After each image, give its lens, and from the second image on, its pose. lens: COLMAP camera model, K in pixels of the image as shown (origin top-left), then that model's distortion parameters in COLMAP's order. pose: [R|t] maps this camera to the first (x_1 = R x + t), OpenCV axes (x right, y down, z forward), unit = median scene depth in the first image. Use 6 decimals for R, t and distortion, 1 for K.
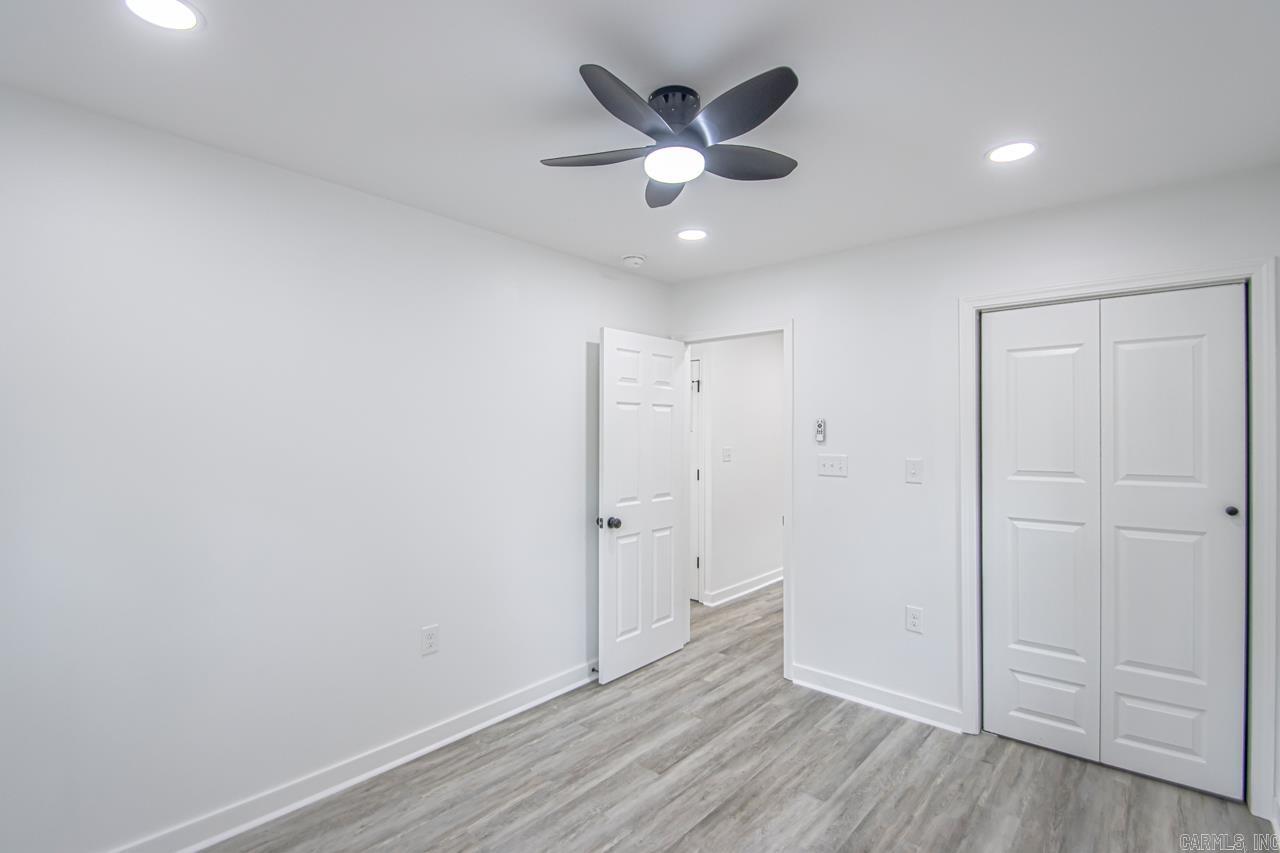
lens RADIAL K [[600.8, 0, 637.7], [0, 600.8, 433.7], [0, 0, 1]] dist [0.016360, -0.011995]
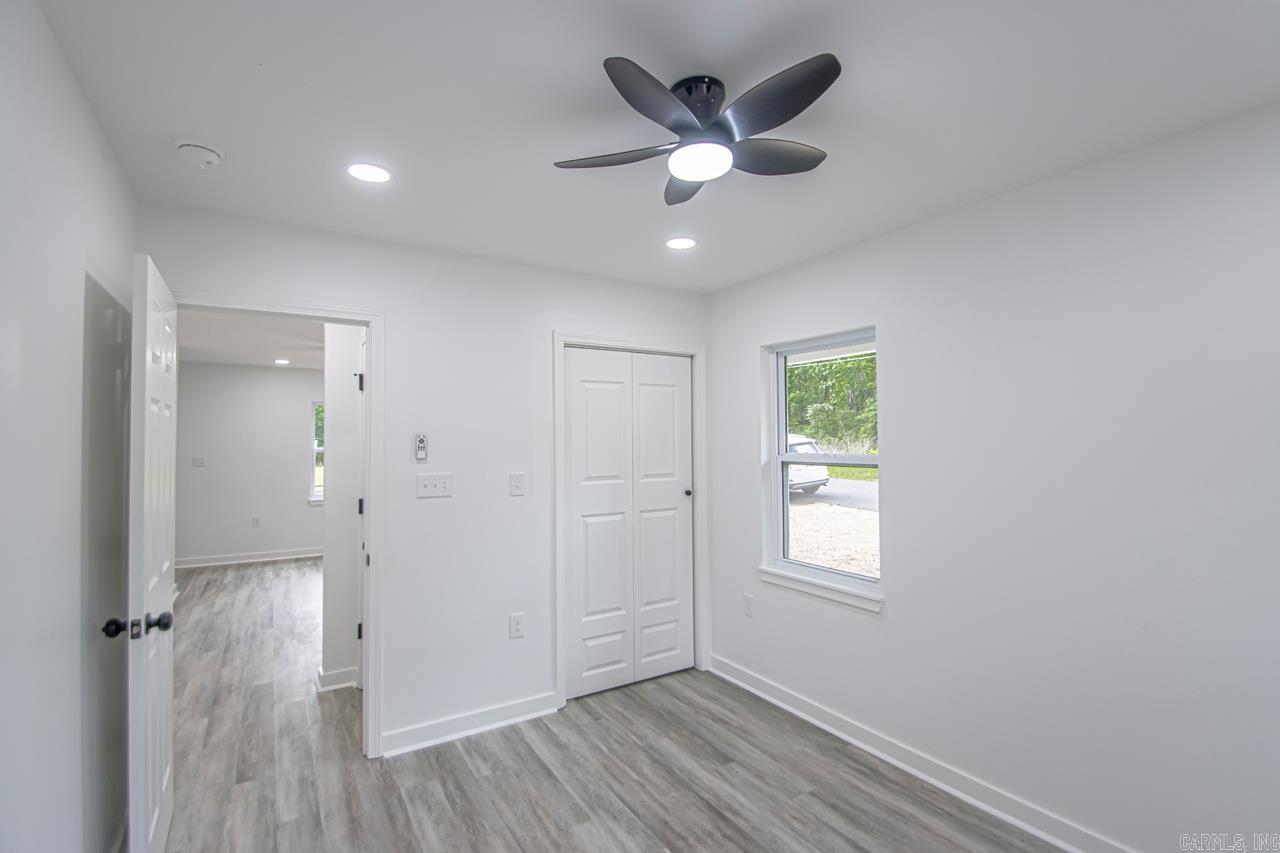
lens RADIAL K [[600.8, 0, 644.9], [0, 600.8, 434.3], [0, 0, 1]] dist [0.016360, -0.011995]
pose [[0.280286, 0.012195, 0.959839, -0.530624], [0.009837, 0.999830, -0.015575, -0.007090], [-0.959866, 0.013807, 0.280119, 0.530971]]
